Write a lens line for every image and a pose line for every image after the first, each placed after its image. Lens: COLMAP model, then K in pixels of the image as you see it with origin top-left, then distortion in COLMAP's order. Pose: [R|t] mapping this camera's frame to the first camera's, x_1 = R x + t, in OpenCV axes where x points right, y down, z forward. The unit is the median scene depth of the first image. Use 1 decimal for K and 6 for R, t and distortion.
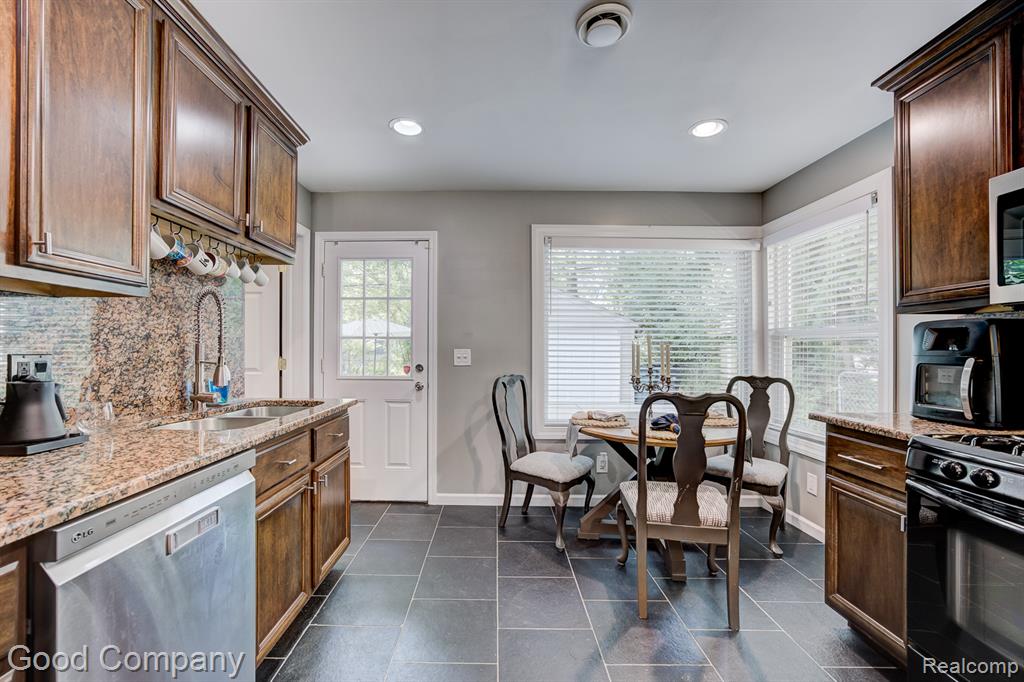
lens RADIAL K [[439.0, 0, 492.2], [0, 439.0, 347.7], [0, 0, 1]] dist [-0.004284, 0.001116]
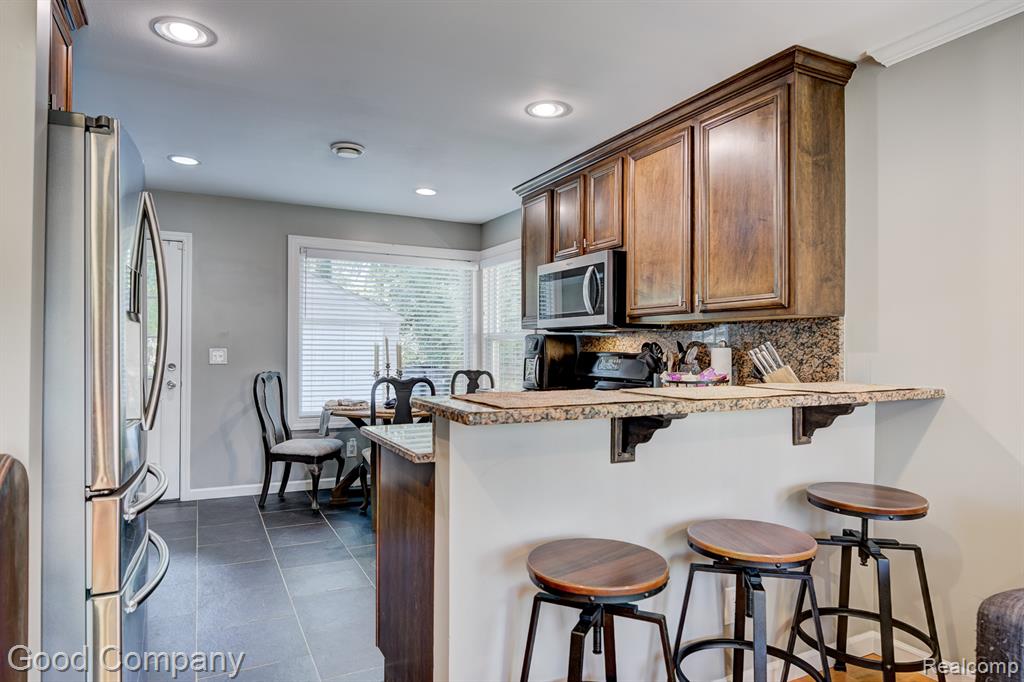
lens RADIAL K [[634.6, 0, 510.5], [0, 634.6, 346.6], [0, 0, 1]] dist [-0.014951, -0.001983]
pose [[0.892208, 0.004120, 0.451606, -0.132559], [-0.005953, 0.999979, 0.002638, -0.009476], [-0.451586, -0.005042, 0.892214, -0.688718]]
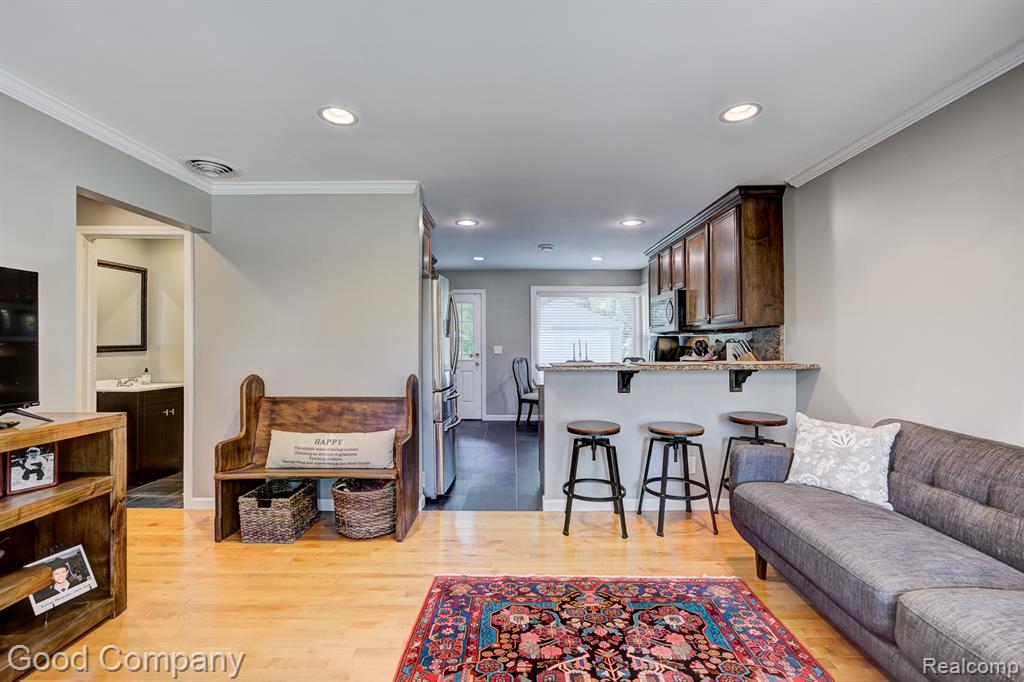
lens RADIAL K [[439.0, 0, 501.4], [0, 439.0, 340.6], [0, 0, 1]] dist [-0.004284, 0.001116]
pose [[0.999962, -0.007342, -0.004665, -0.042493], [0.007320, 0.999962, -0.004720, -0.011894], [0.004699, 0.004686, 0.999978, -1.138714]]
